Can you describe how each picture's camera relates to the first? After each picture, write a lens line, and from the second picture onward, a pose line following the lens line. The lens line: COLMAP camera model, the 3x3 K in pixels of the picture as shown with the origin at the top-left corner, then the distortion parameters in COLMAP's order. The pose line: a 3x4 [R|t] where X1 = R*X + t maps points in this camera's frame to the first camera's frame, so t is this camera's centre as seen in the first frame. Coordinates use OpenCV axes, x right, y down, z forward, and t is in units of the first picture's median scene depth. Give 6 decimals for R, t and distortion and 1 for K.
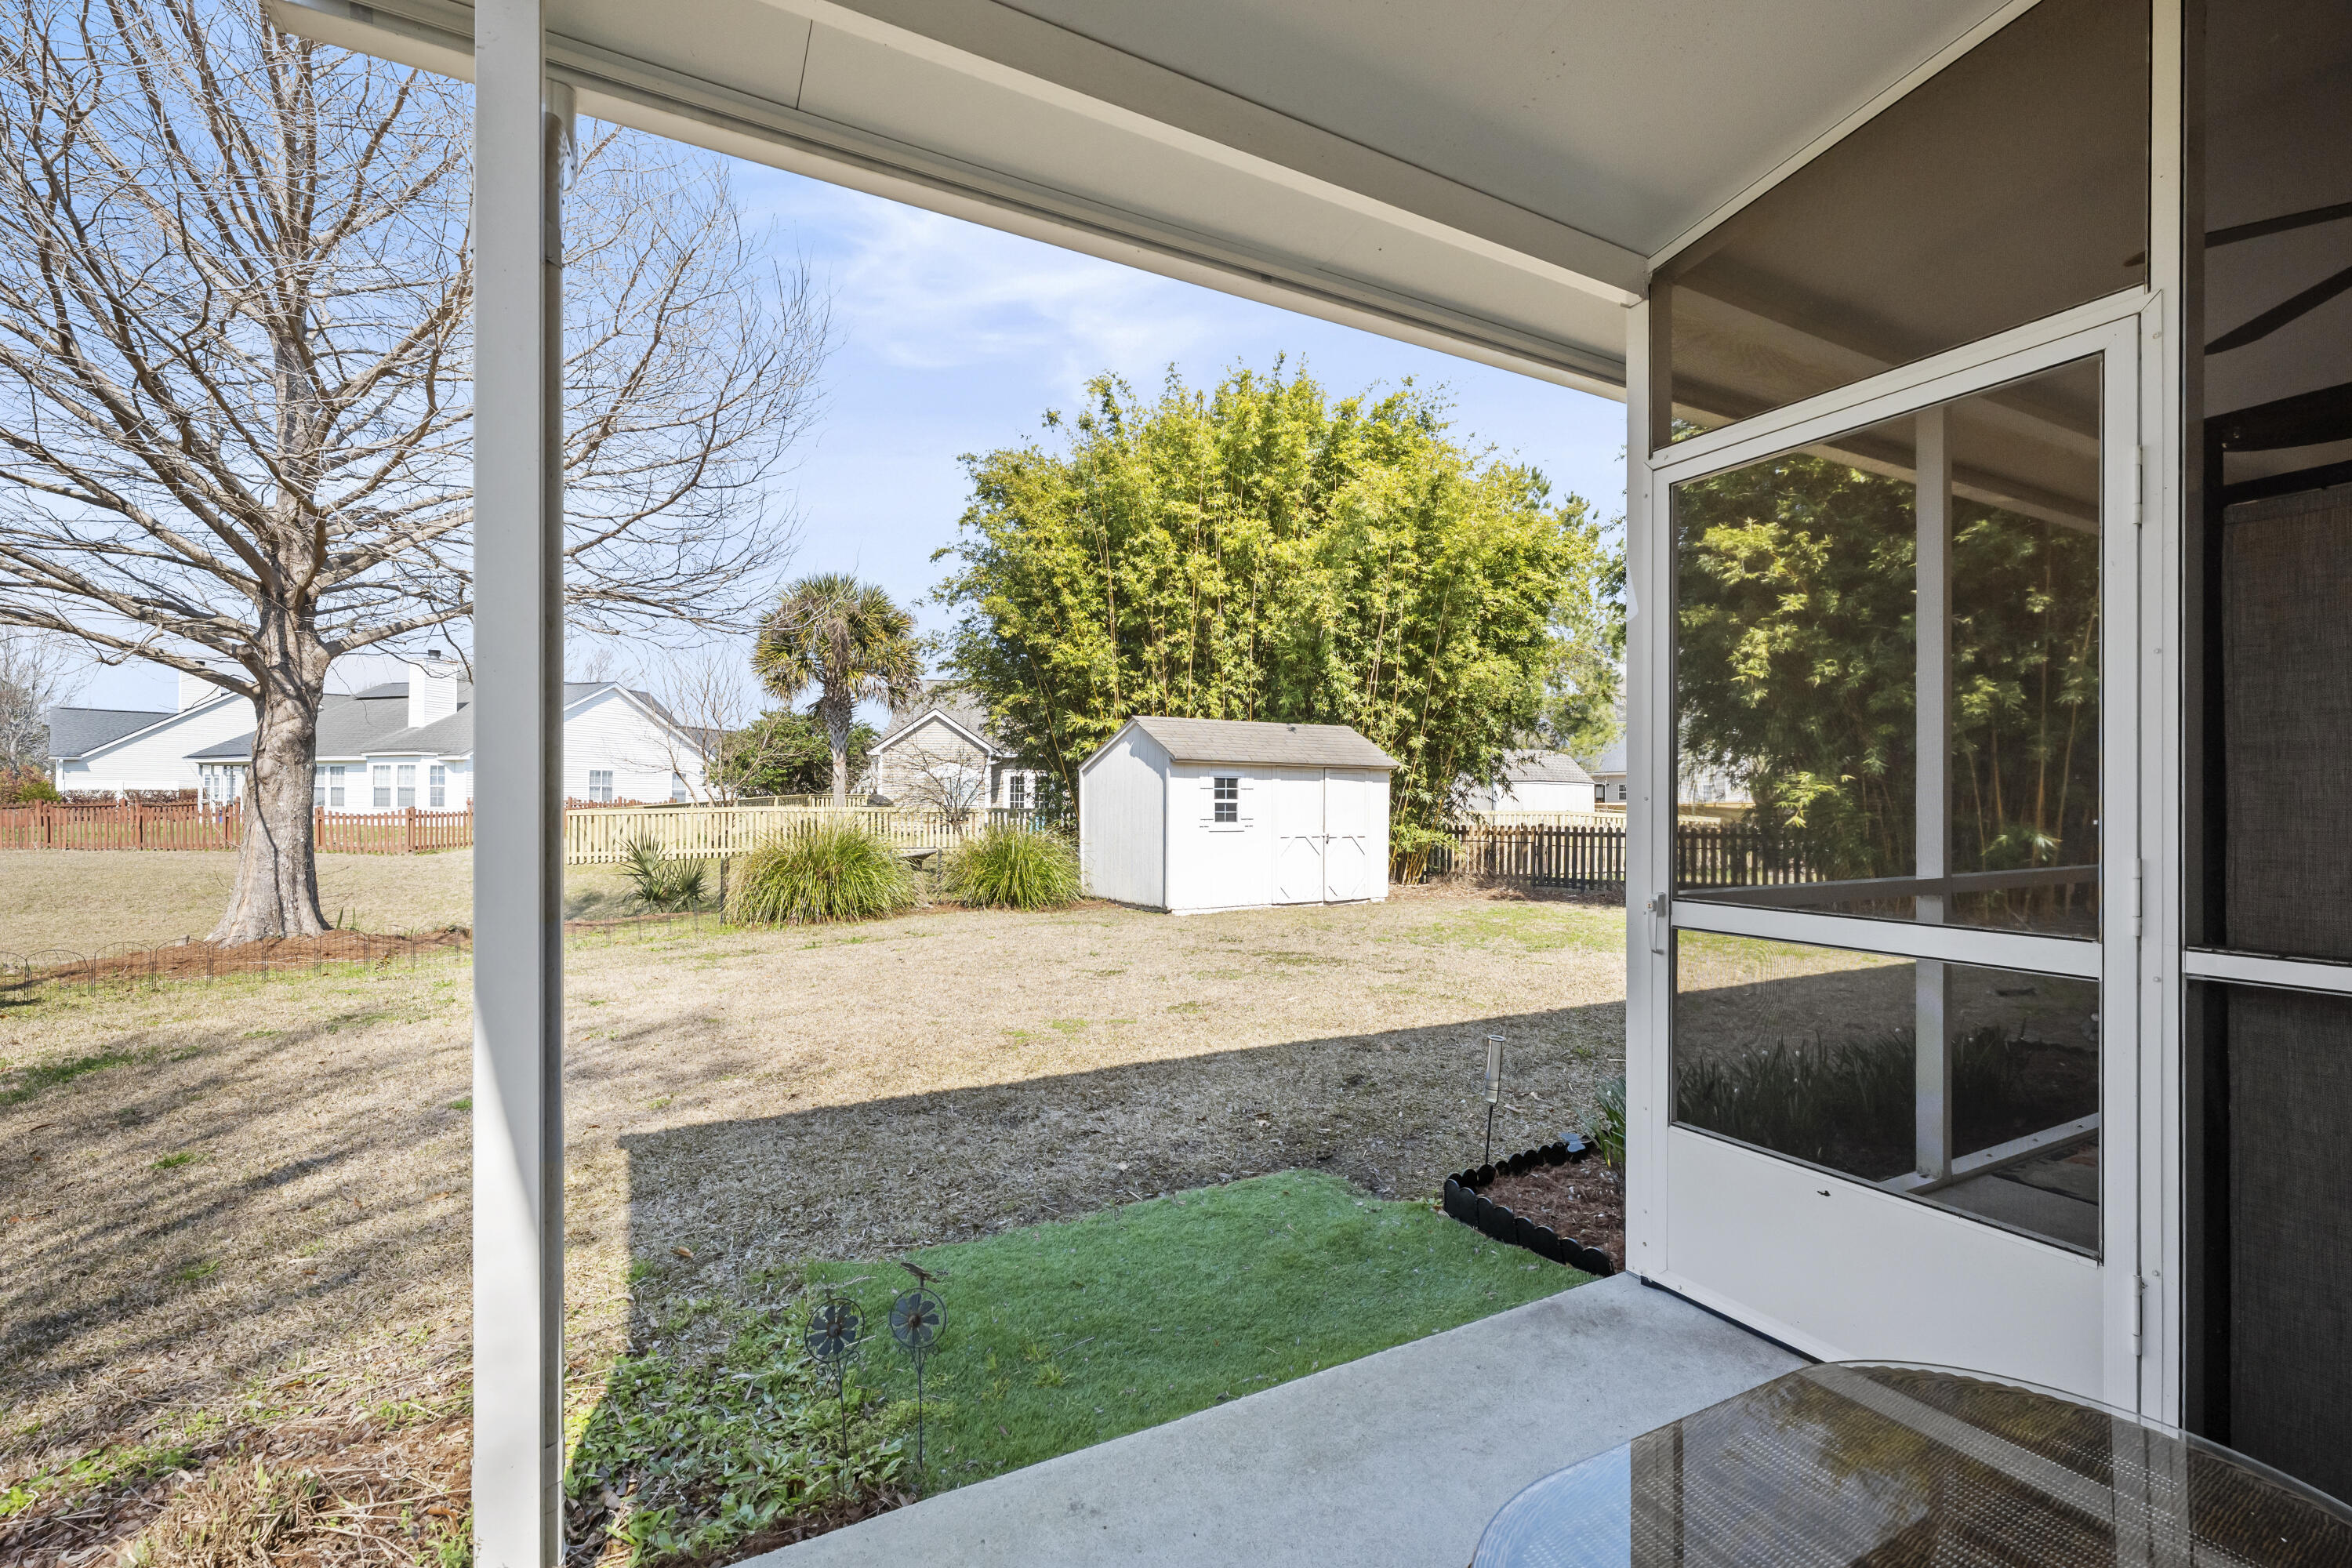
lens RADIAL K [[959.3, 0, 1163.9], [0, 959.3, 797.4], [0, 0, 1]] dist [-0.001254, -0.000225]
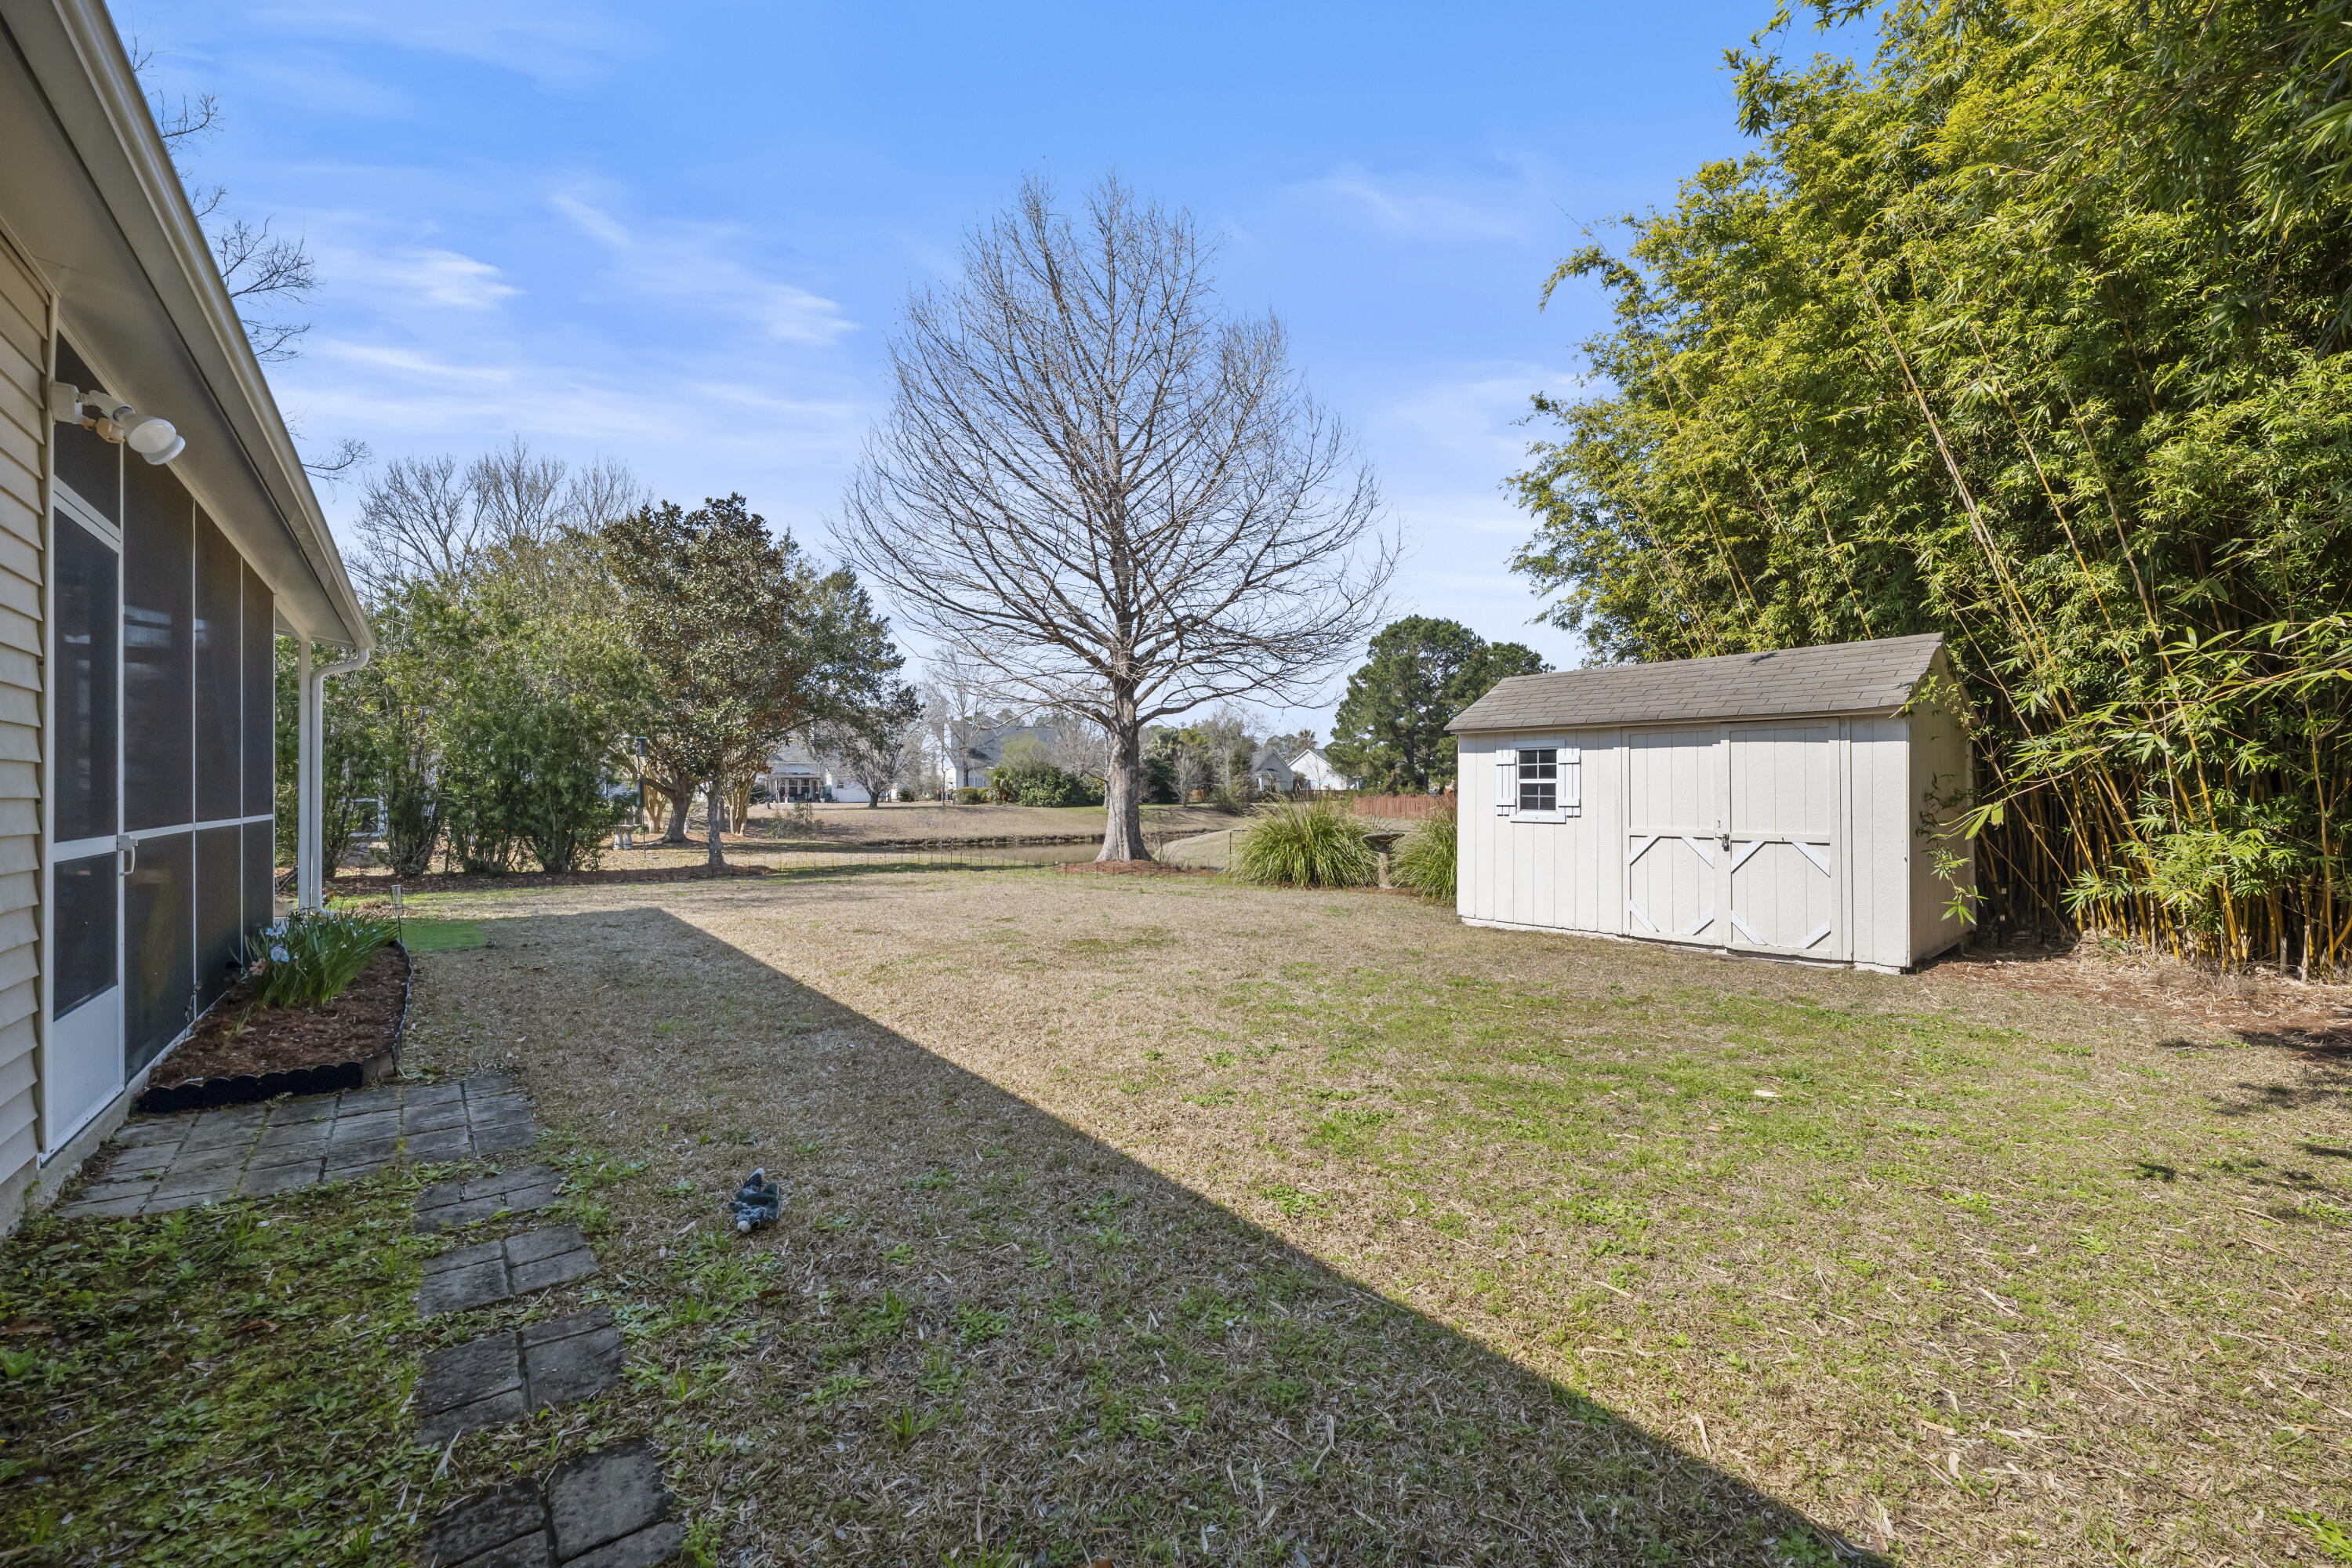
lens RADIAL K [[959.3, 0, 1164.7], [0, 959.3, 787.9], [0, 0, 1]] dist [-0.001254, -0.000225]
pose [[0.169929, -0.006496, -0.985435, 0.628330], [0.003346, 0.999976, -0.006015, 0.010426], [0.985451, -0.002275, 0.169947, 0.510547]]
